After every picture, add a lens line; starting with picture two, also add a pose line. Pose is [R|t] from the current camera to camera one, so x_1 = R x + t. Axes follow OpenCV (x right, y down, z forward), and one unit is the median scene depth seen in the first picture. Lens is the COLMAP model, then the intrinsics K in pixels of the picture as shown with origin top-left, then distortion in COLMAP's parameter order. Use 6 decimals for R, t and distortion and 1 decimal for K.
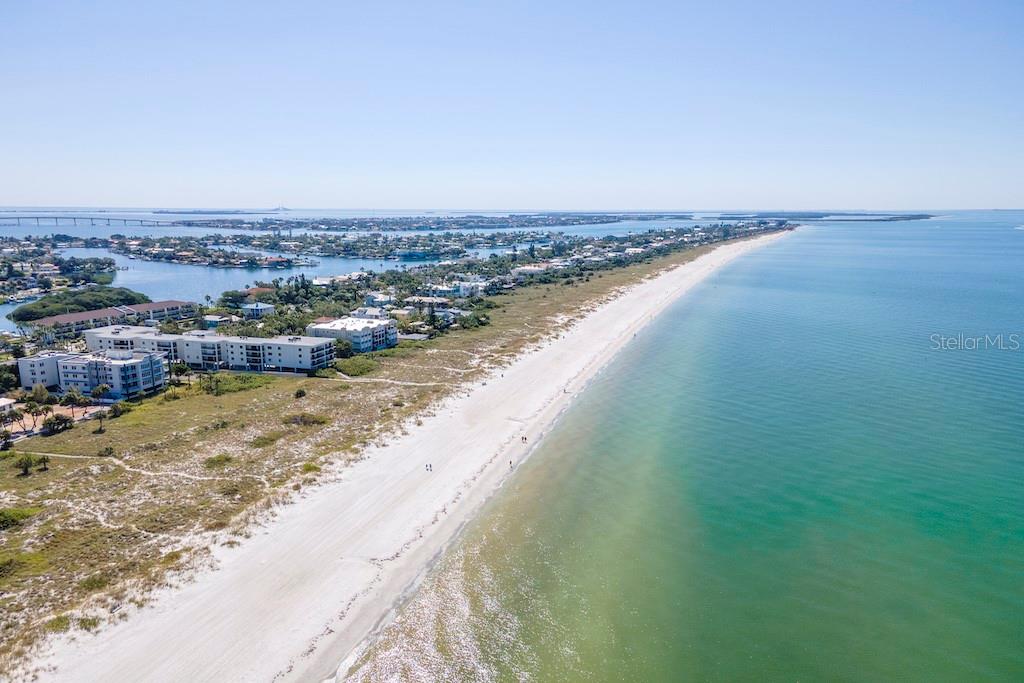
lens RADIAL K [[742.5, 0, 519.3], [0, 742.5, 341.7], [0, 0, 1]] dist [0.036809, 0.026944]
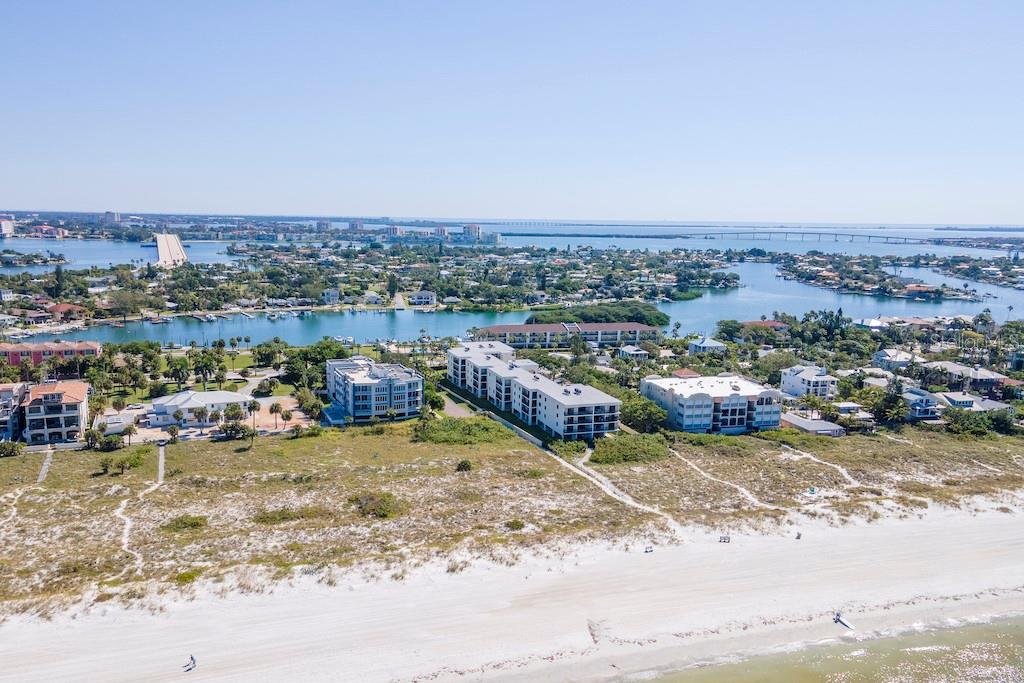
lens RADIAL K [[803.8, 0, 486.4], [0, 803.8, 348.8], [0, 0, 1]] dist [0.037486, 0.027738]
pose [[0.568021, 0.140409, -0.810948, 0.145435], [-0.160318, 0.985342, 0.058310, -0.039819], [0.807248, 0.096889, 0.582205, 0.247115]]
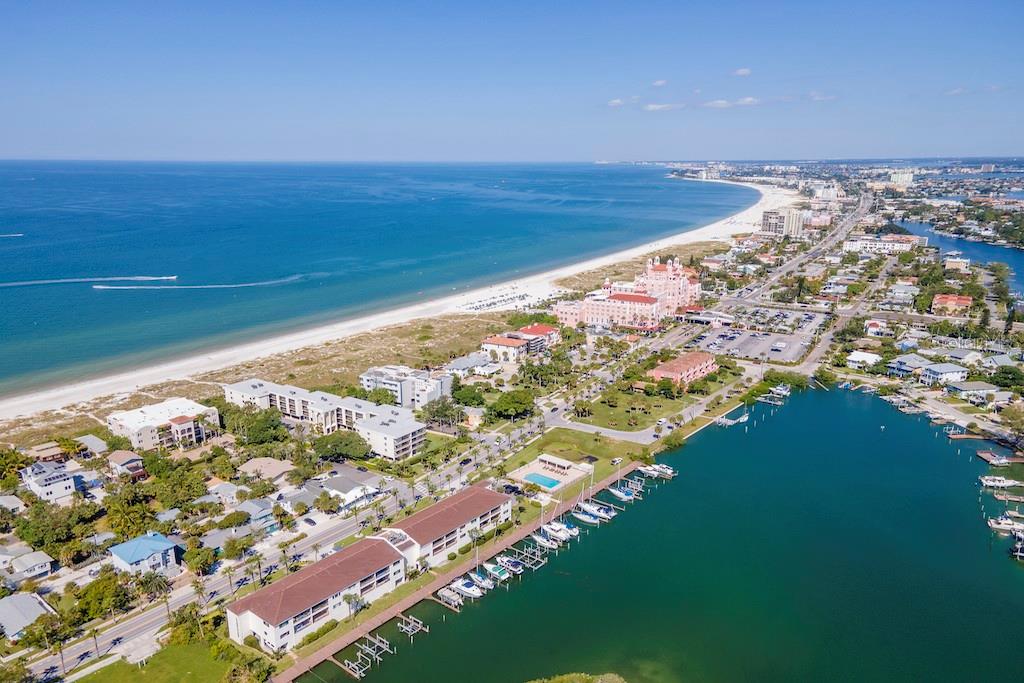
lens RADIAL K [[742.5, 0, 514.3], [0, 742.5, 343.5], [0, 0, 1]] dist [0.036809, 0.026944]
pose [[-0.948232, -0.078485, 0.307729, -0.537747], [0.055385, 0.913264, 0.403586, -0.265581], [-0.312713, 0.399736, -0.861639, 0.964336]]
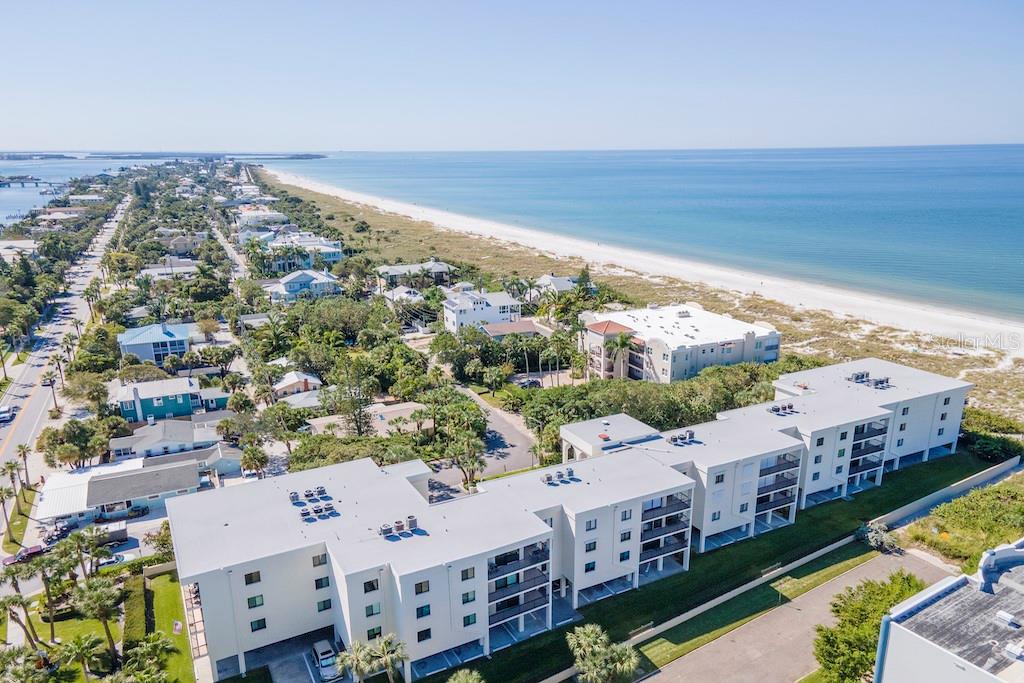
lens RADIAL K [[742.5, 0, 516.3], [0, 742.5, 349.8], [0, 0, 1]] dist [0.036809, 0.026944]
pose [[0.698670, -0.194033, 0.688630, -0.360363], [0.135664, 0.980989, 0.138767, -0.050256], [-0.702464, -0.003530, 0.711710, 0.444849]]
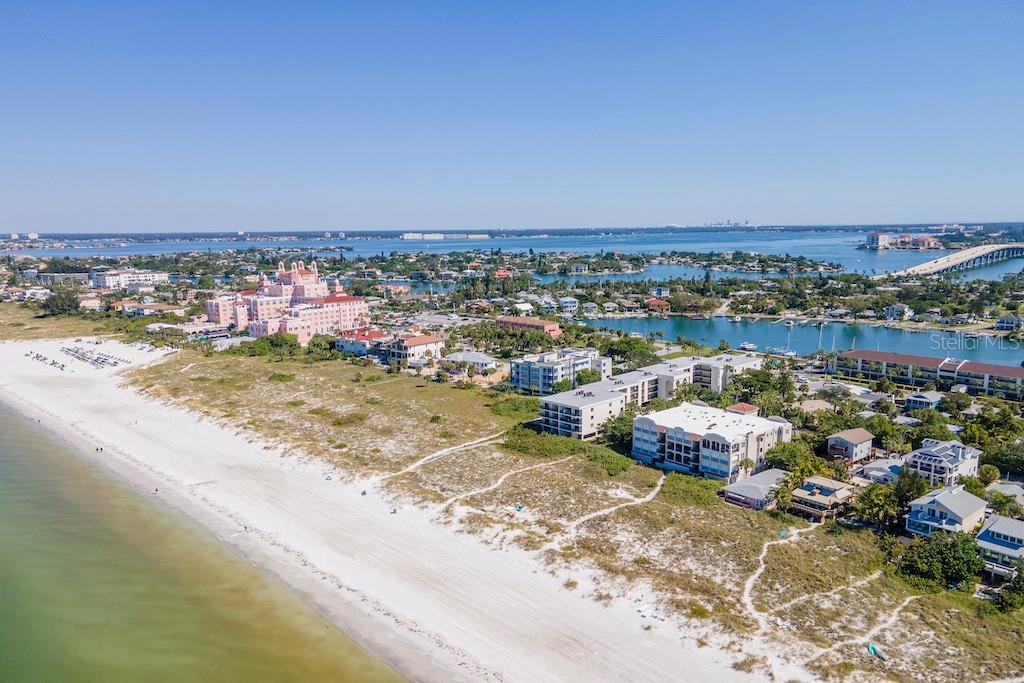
lens RADIAL K [[742.5, 0, 515.6], [0, 742.5, 346.4], [0, 0, 1]] dist [0.036809, 0.026944]
pose [[-0.477188, 0.143431, -0.867018, 0.217920], [-0.145306, 0.960134, 0.238808, -0.120892], [0.866705, 0.239939, -0.437322, 0.663658]]
